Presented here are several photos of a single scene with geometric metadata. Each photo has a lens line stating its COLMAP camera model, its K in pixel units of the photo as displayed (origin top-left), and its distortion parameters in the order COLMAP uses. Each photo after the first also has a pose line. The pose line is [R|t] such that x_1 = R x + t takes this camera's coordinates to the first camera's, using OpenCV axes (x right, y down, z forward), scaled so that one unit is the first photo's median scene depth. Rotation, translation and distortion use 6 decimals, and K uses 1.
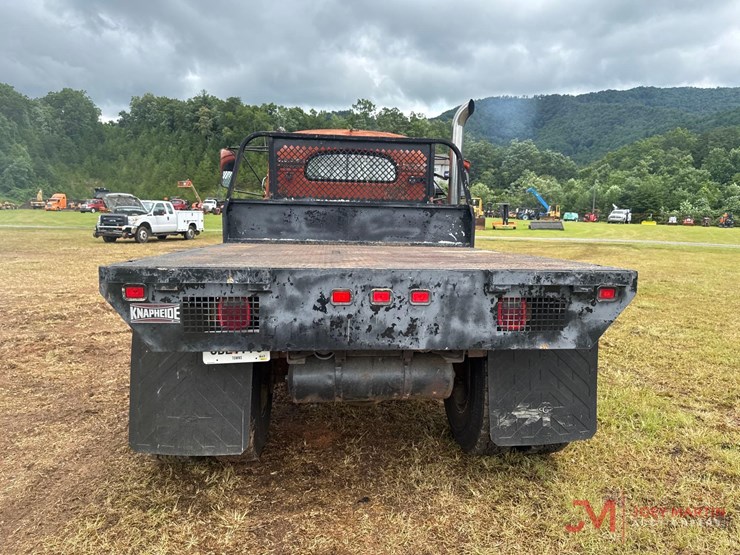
lens RADIAL K [[534.7, 0, 368.3], [0, 534.7, 277.7], [0, 0, 1]] dist [0.046863, -0.057961]
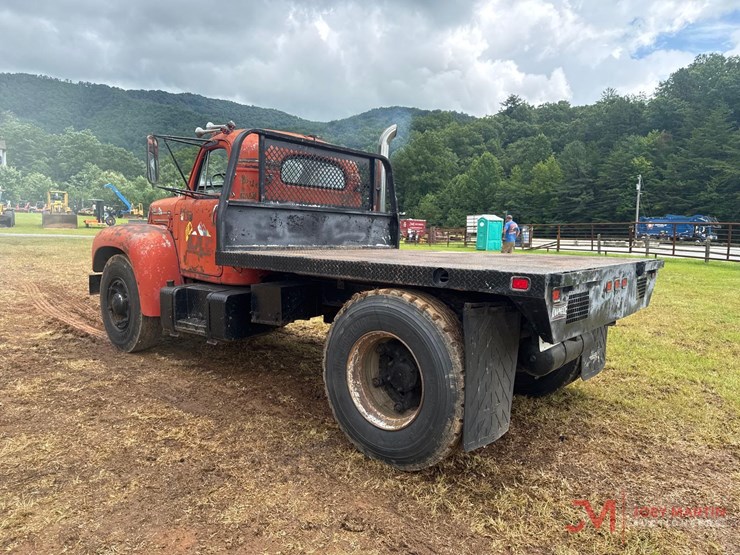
lens RADIAL K [[534.7, 0, 375.6], [0, 534.7, 277.4], [0, 0, 1]] dist [0.046863, -0.057961]
pose [[0.698952, -0.063972, 0.712302, -0.684353], [0.061984, 0.997662, 0.028779, -0.030565], [-0.712477, 0.024036, 0.701283, 0.206093]]
